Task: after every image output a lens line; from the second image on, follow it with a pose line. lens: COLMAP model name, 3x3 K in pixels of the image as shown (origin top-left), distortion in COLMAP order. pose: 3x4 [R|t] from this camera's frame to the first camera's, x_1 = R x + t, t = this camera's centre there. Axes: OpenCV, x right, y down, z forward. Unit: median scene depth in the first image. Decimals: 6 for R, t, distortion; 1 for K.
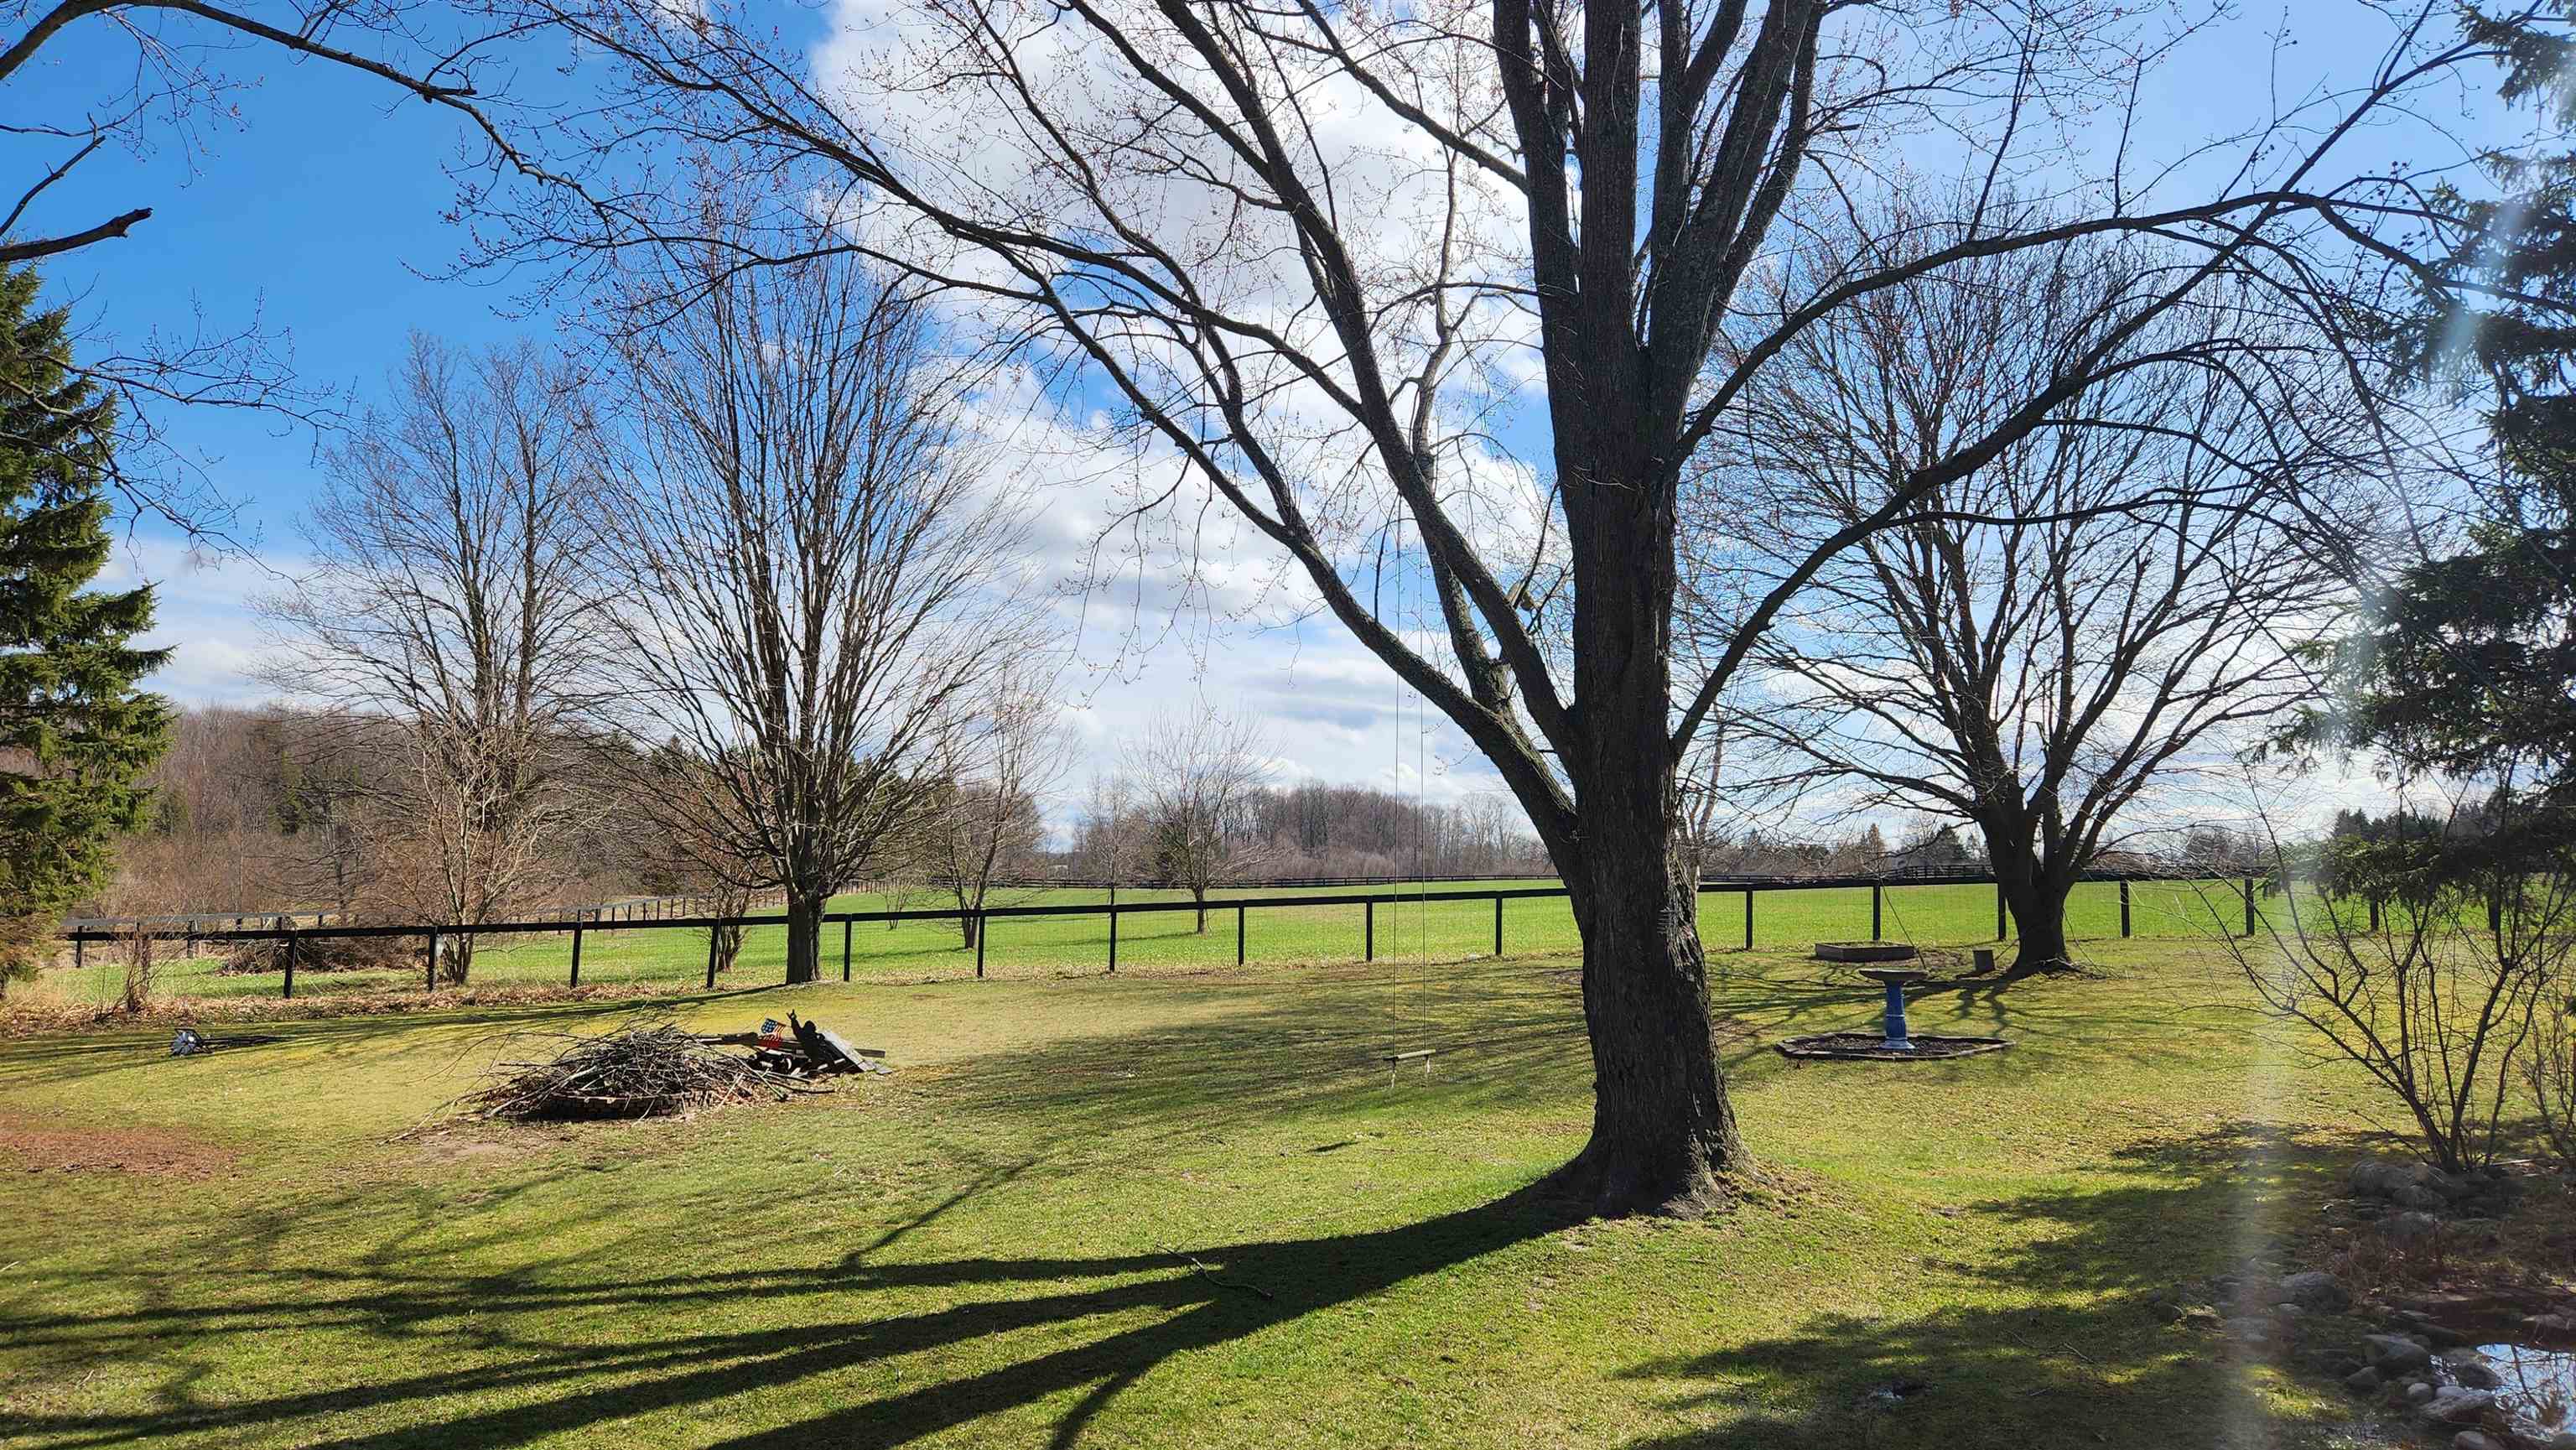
lens RADIAL K [[1736.0, 0, 1261.1], [0, 1736.0, 724.5], [0, 0, 1]] dist [0.092162, -0.095372]
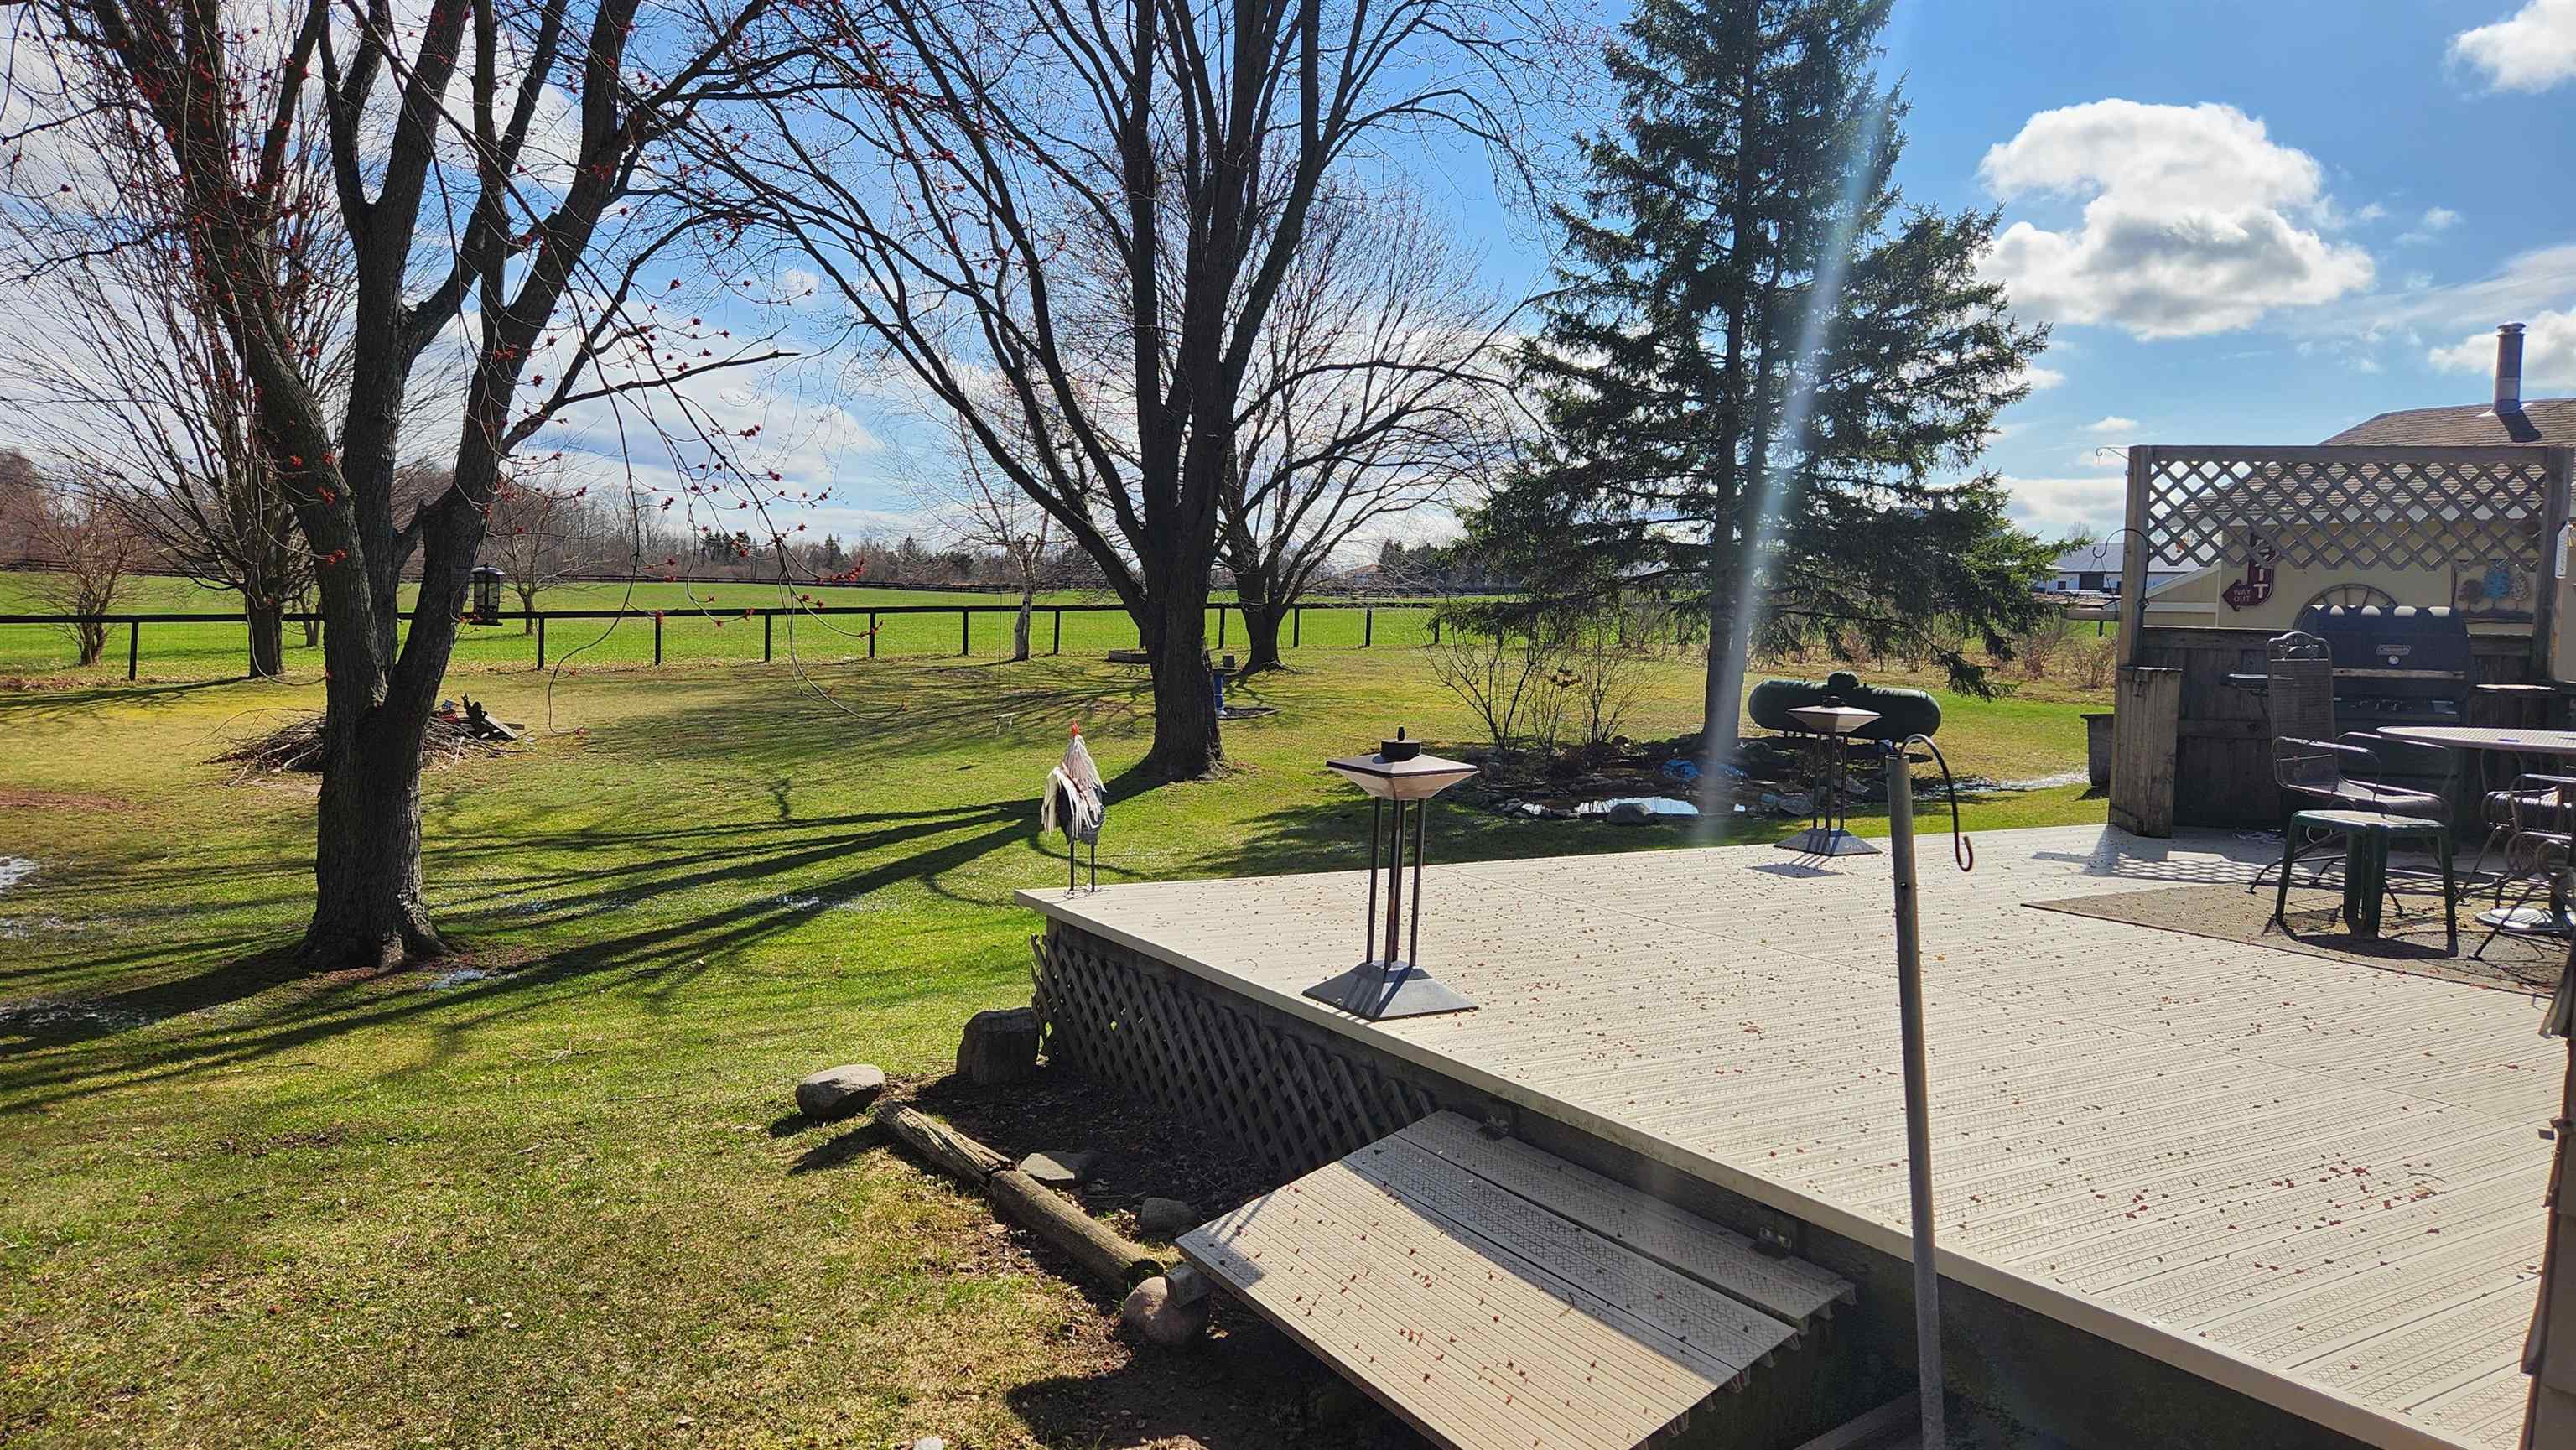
lens RADIAL K [[1736.0, 0, 1261.1], [0, 1736.0, 724.5], [0, 0, 1]] dist [0.092162, -0.095372]
pose [[0.887239, -0.010564, 0.461190, -0.407689], [-0.067359, 0.986056, 0.152171, -0.066638], [-0.456367, -0.166077, 0.874156, -0.518359]]
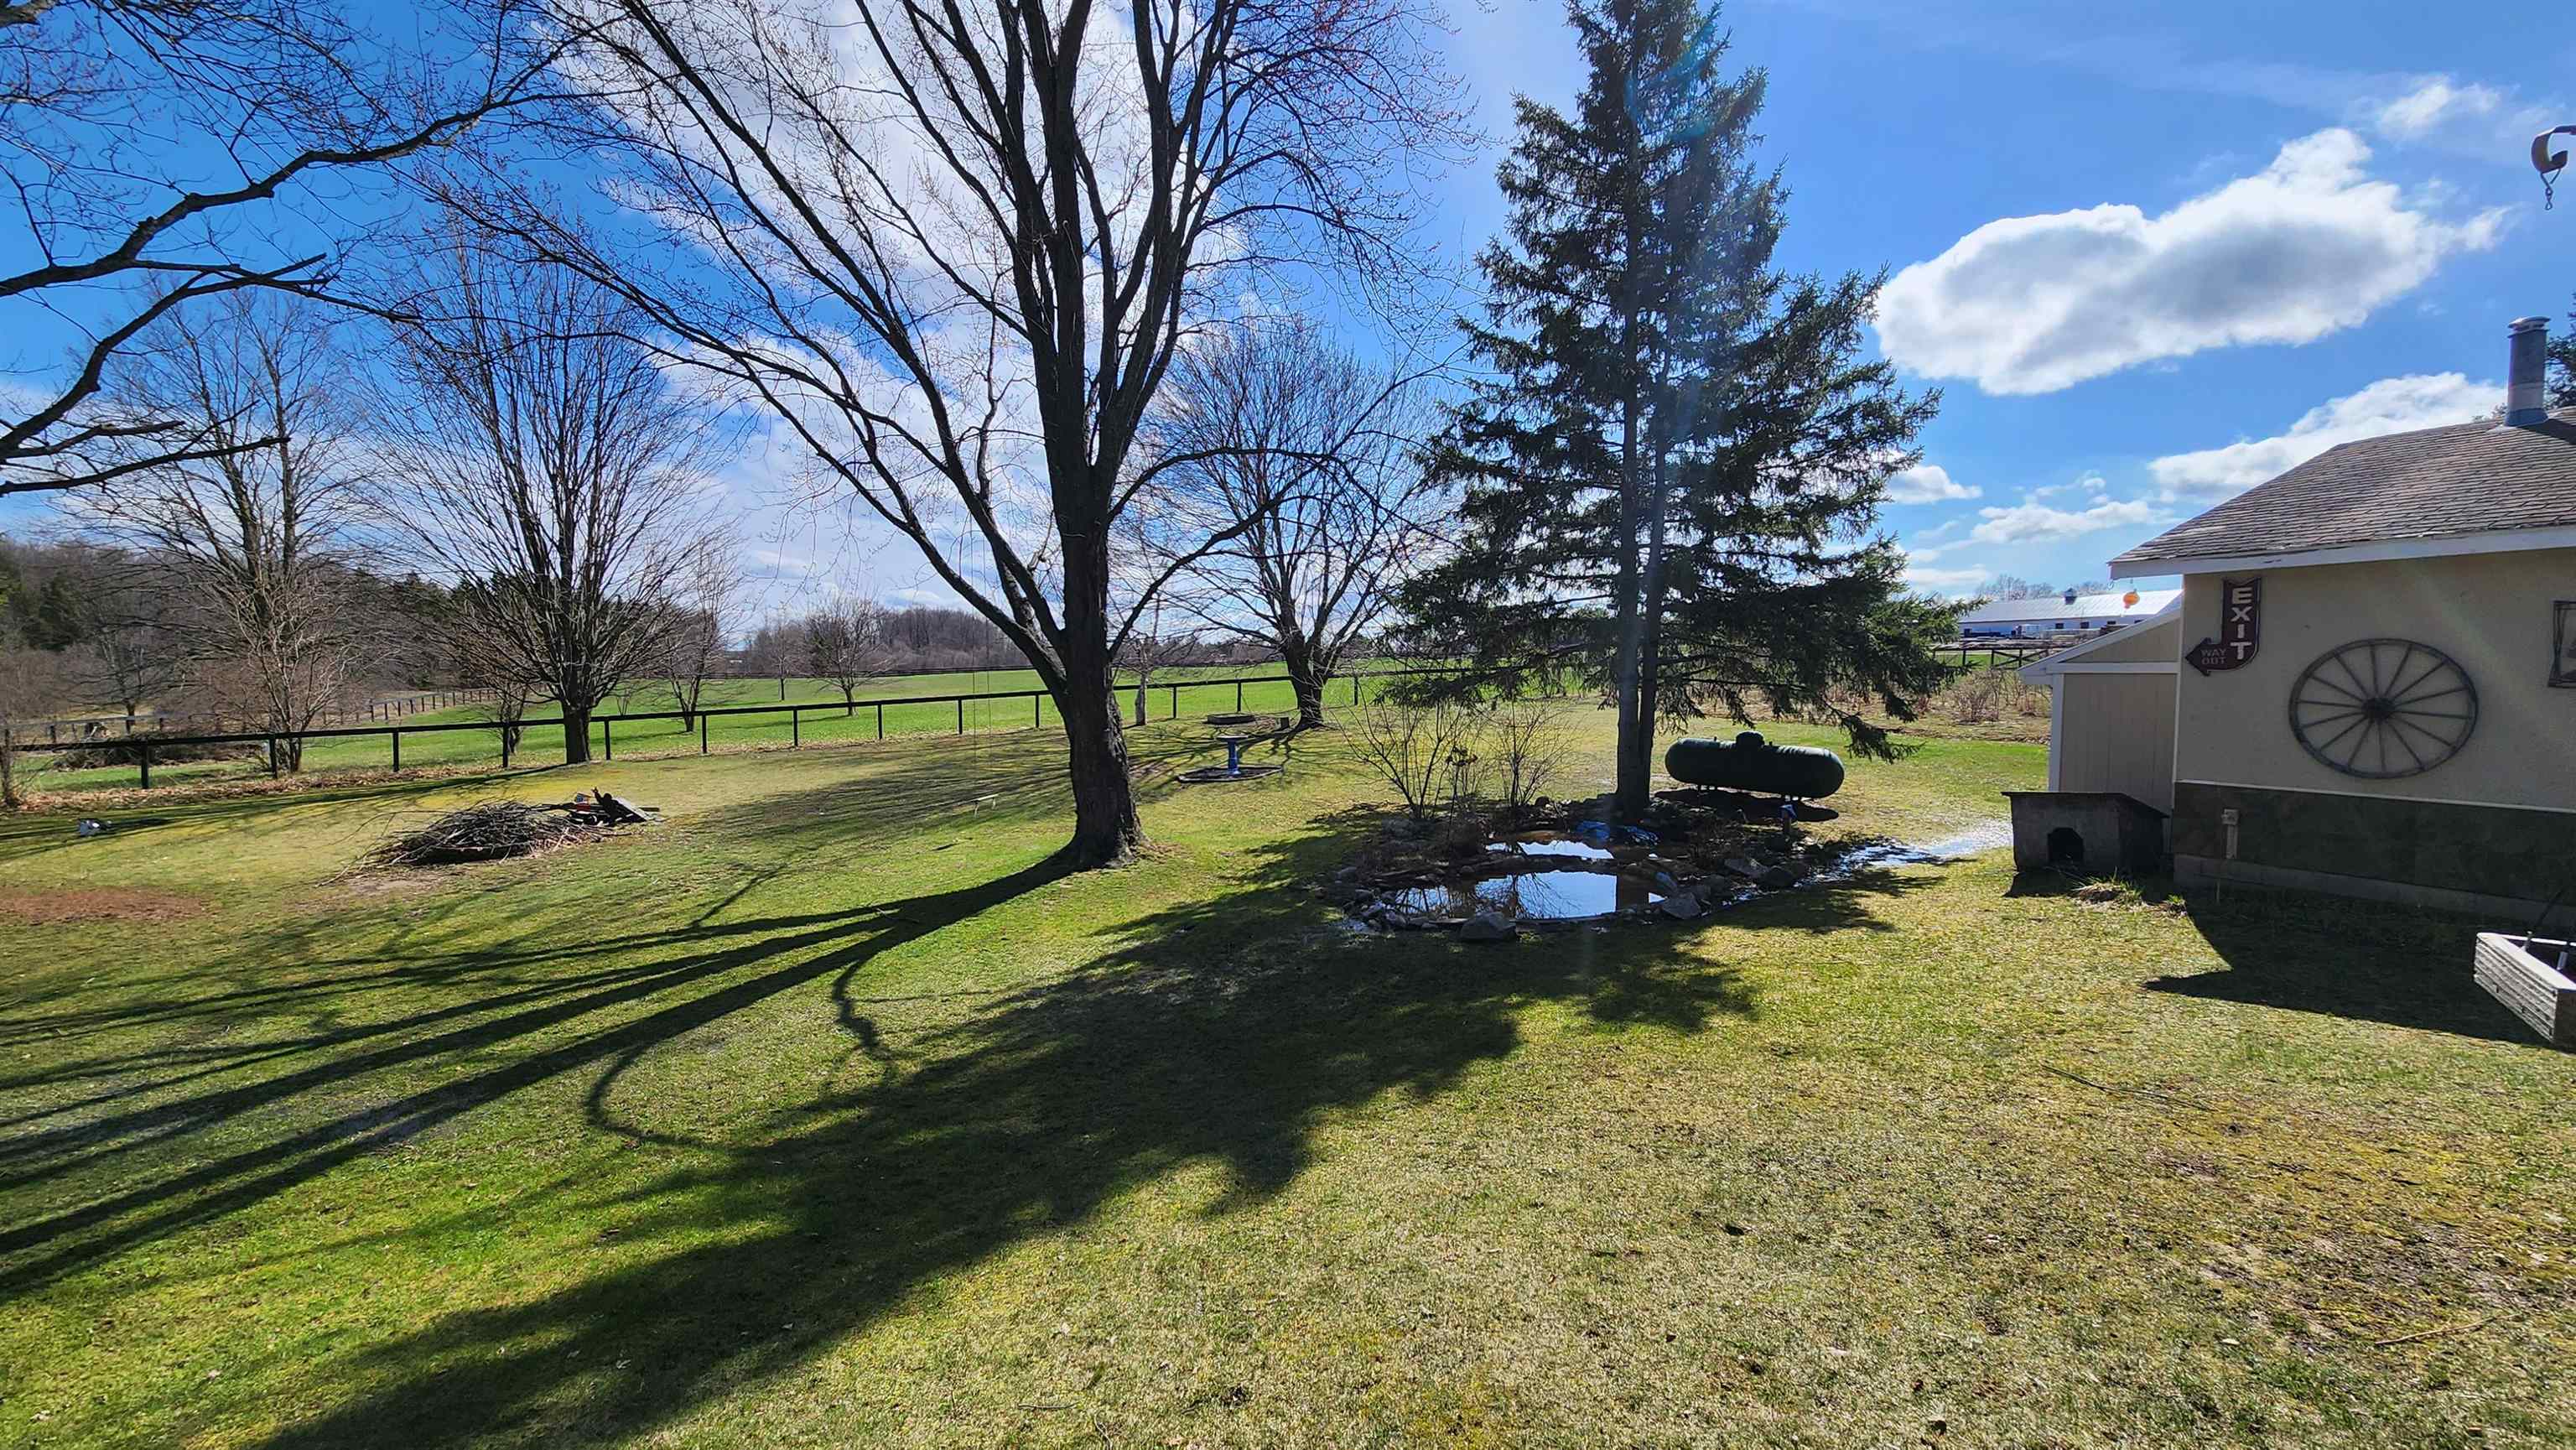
lens RADIAL K [[1059.7, 0, 1294.1], [0, 1059.7, 743.4], [0, 0, 1]] dist [0.002303, -0.000112]
pose [[0.932779, -0.042882, 0.357888, -0.012155], [-0.015811, 0.987075, 0.159480, -0.055541], [-0.360101, -0.154418, 0.920045, -0.174571]]
